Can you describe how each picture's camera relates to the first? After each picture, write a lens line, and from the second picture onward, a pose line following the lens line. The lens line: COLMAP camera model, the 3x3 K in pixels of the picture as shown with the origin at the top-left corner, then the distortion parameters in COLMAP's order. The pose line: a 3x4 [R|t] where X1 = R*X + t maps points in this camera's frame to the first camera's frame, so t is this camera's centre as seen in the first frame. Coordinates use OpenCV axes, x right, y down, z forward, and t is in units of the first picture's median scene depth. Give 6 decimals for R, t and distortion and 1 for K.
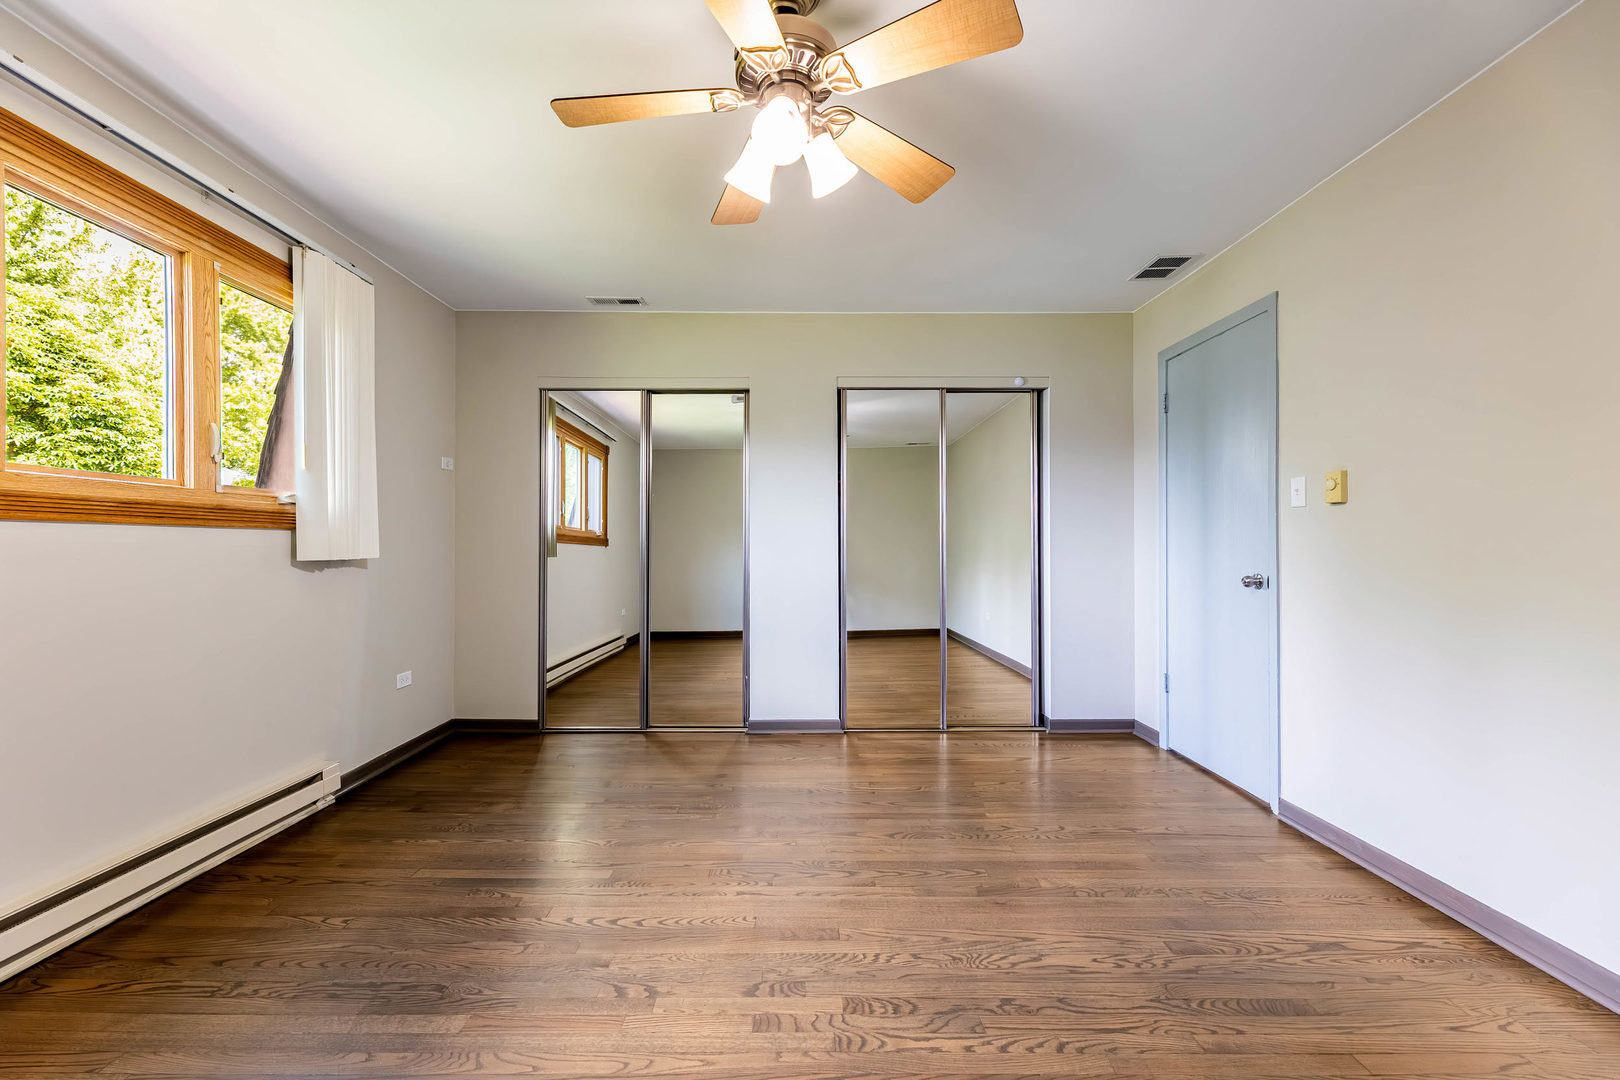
lens RADIAL K [[645.7, 0, 810.0], [0, 645.7, 540.0], [0, 0, 1]] dist [0.000184, 0.000013]
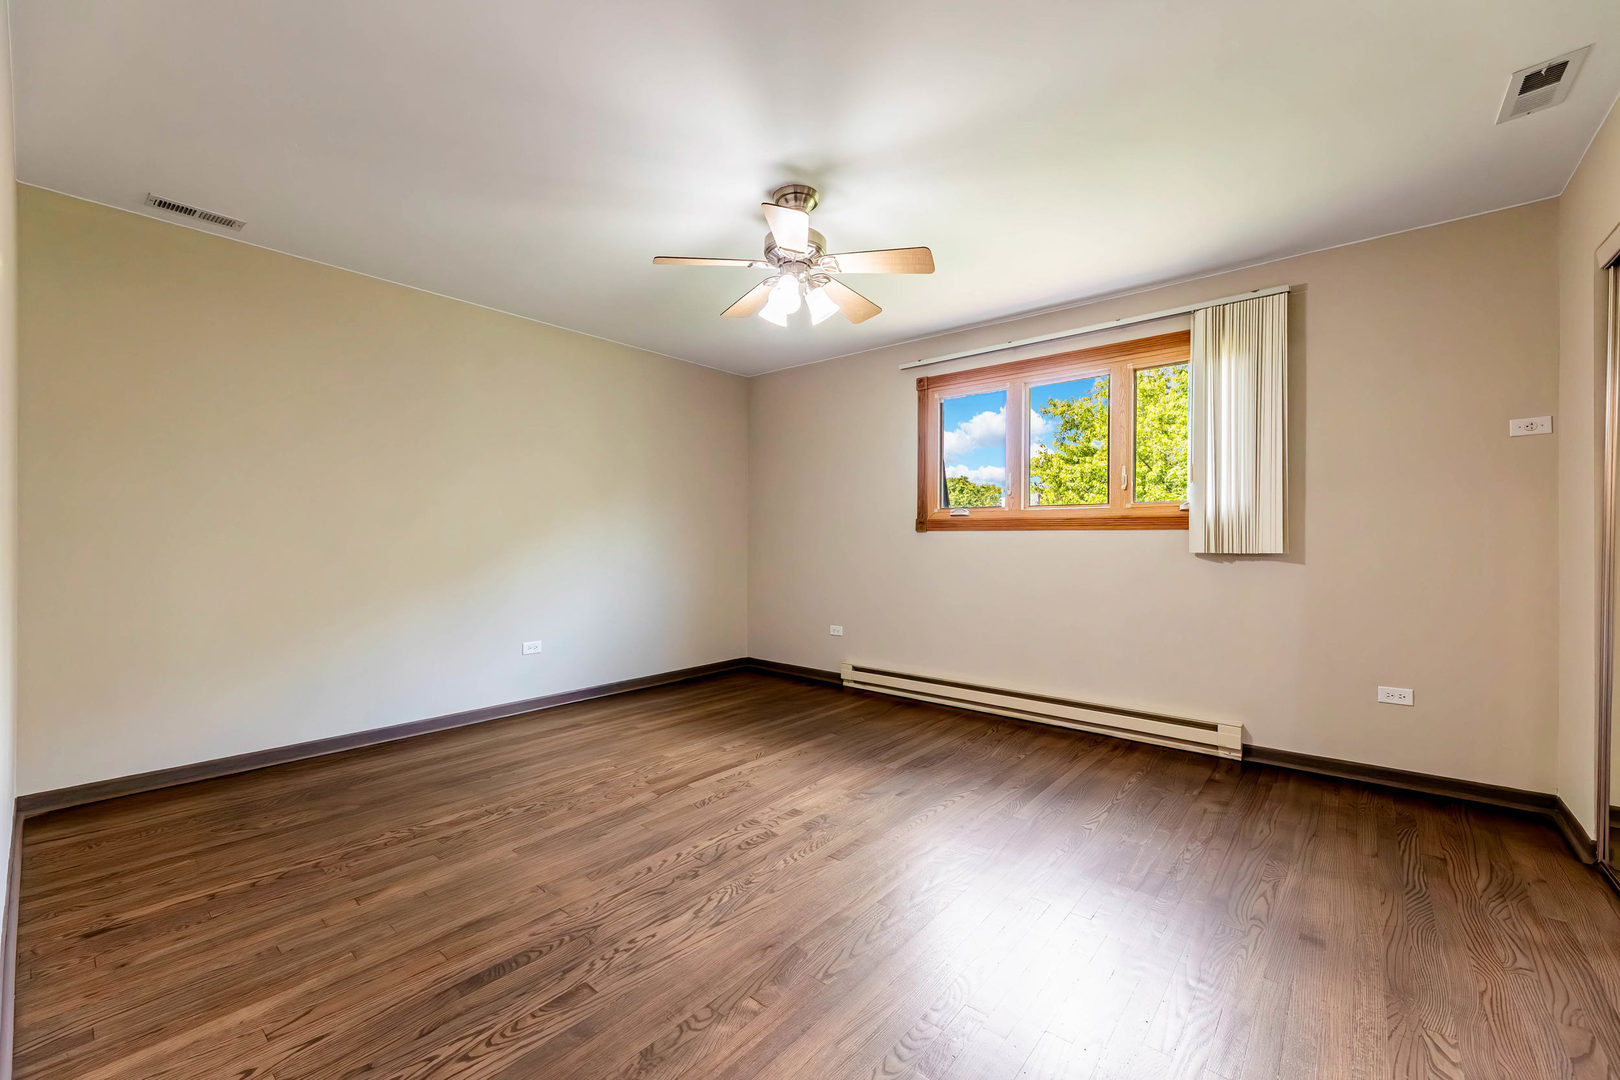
lens RADIAL K [[645.7, 0, 810.0], [0, 645.7, 540.0], [0, 0, 1]] dist [0.000184, 0.000013]
pose [[-0.639311, -0.000619, -0.768948, 1.097544], [0.000441, 0.999999, -0.001172, 0.011060], [0.768948, -0.001089, -0.639310, 1.888281]]
